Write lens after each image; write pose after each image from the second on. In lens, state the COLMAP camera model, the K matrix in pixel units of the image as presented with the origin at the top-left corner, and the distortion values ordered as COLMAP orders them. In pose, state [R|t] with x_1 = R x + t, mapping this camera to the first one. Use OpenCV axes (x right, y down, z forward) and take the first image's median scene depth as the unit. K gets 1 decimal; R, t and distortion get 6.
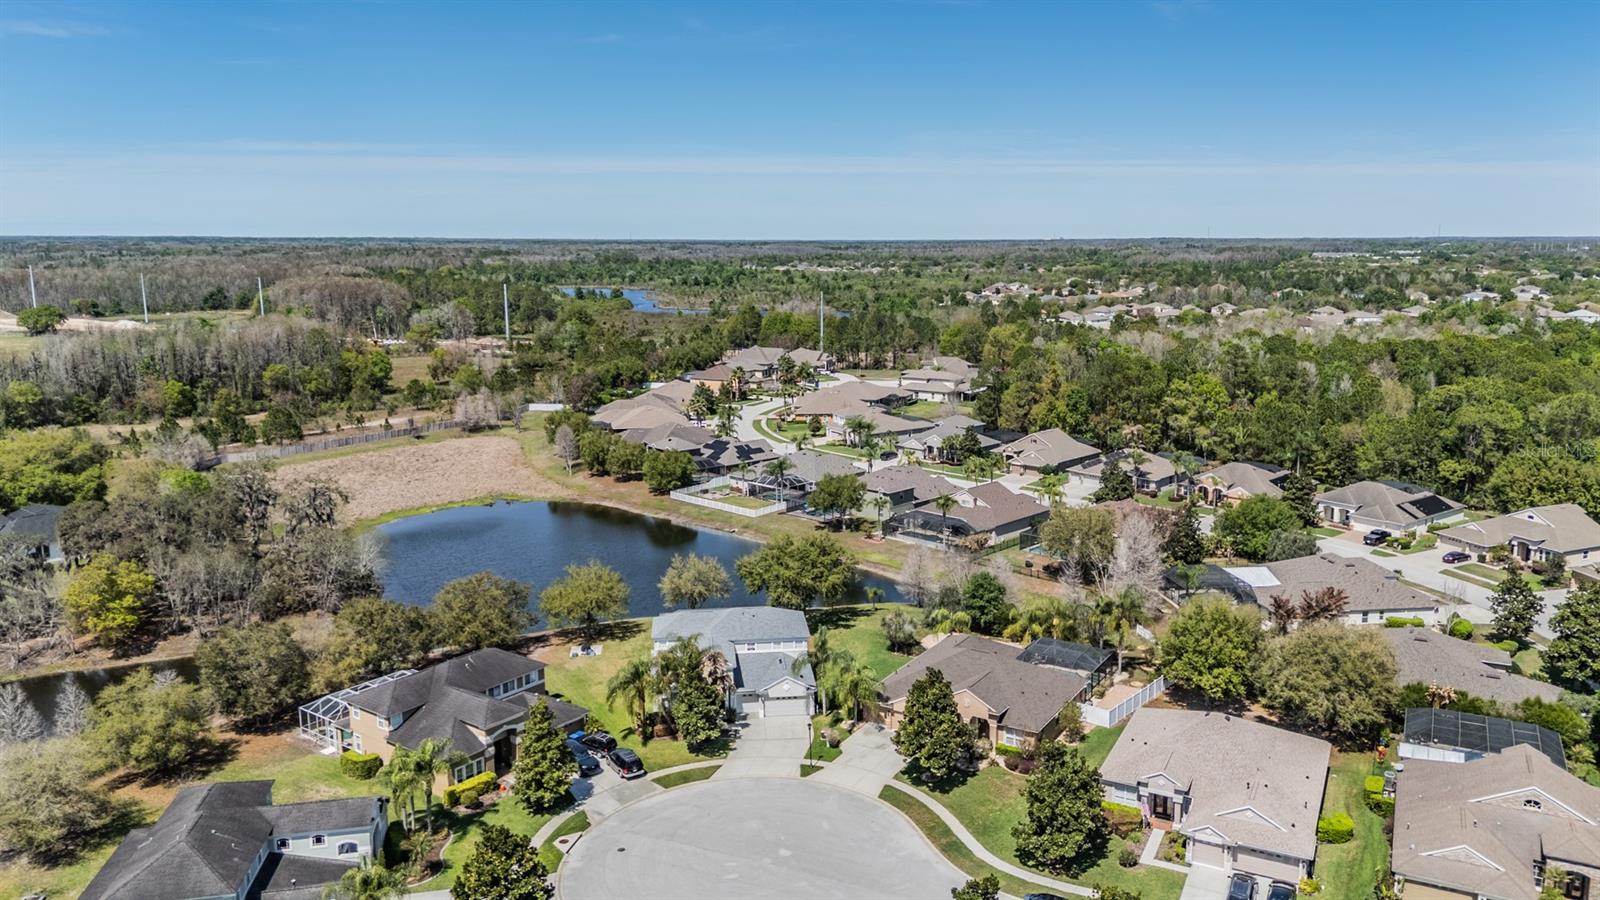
lens RADIAL K [[1164.6, 0, 800.0], [0, 1164.6, 450.0], [0, 0, 1]] dist [0.099743, -0.108435]
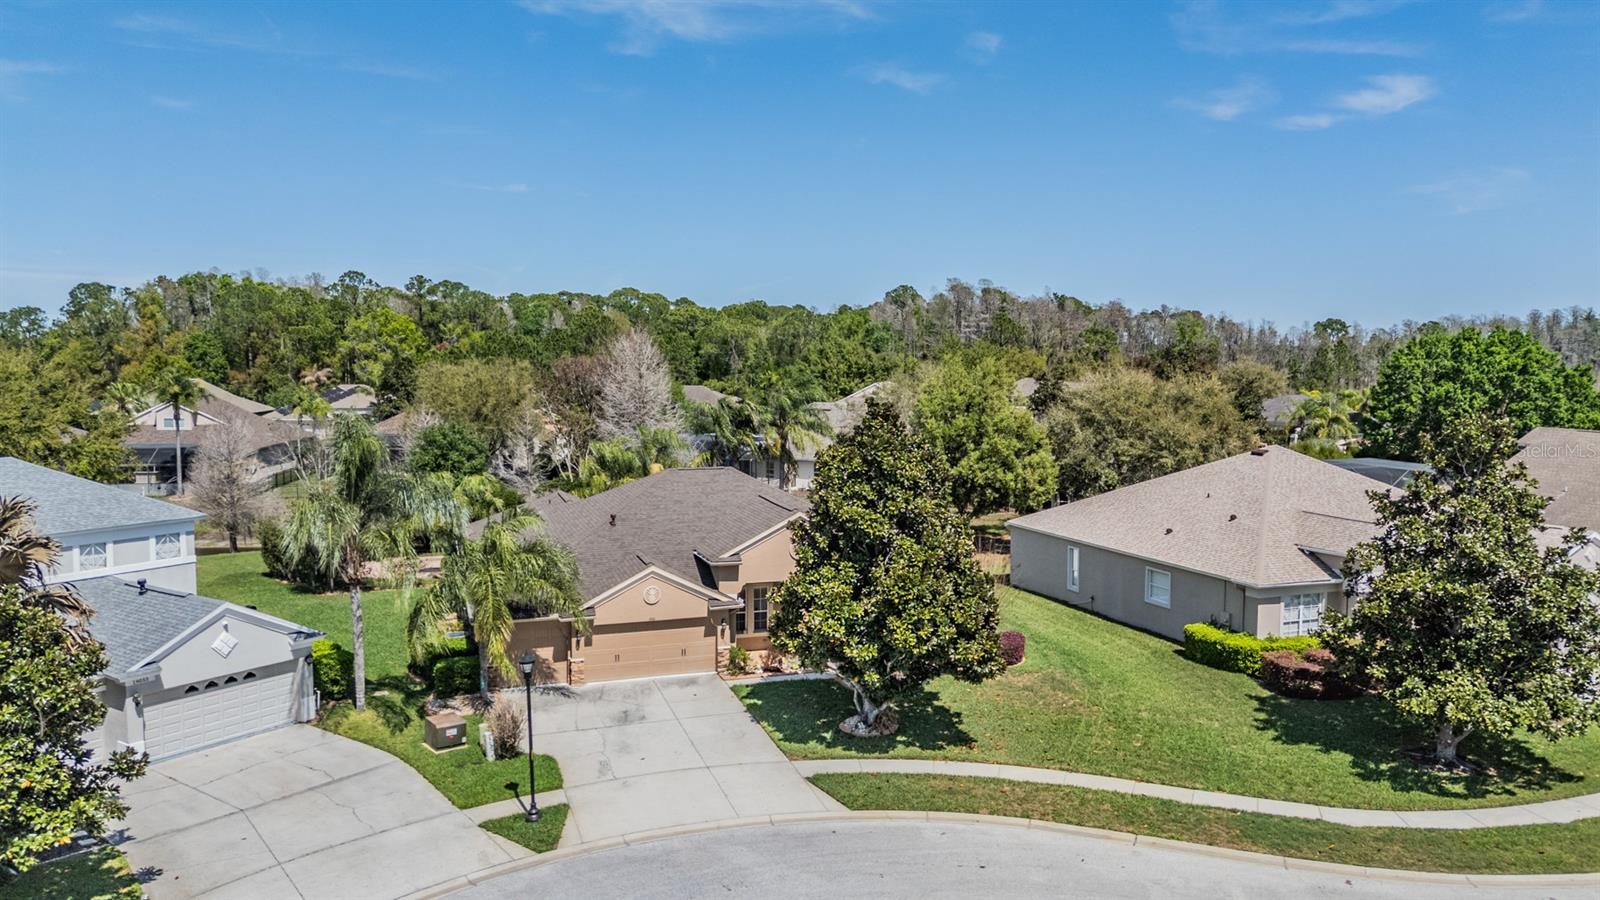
lens RADIAL K [[1166.2, 0, 790.9], [0, 1166.2, 453.0], [0, 0, 1]] dist [0.076665, -0.049996]
pose [[0.647152, -0.051507, 0.760619, -0.078012], [0.123619, 0.991601, -0.038029, 0.098429], [-0.752272, 0.118638, 0.648084, 0.369963]]
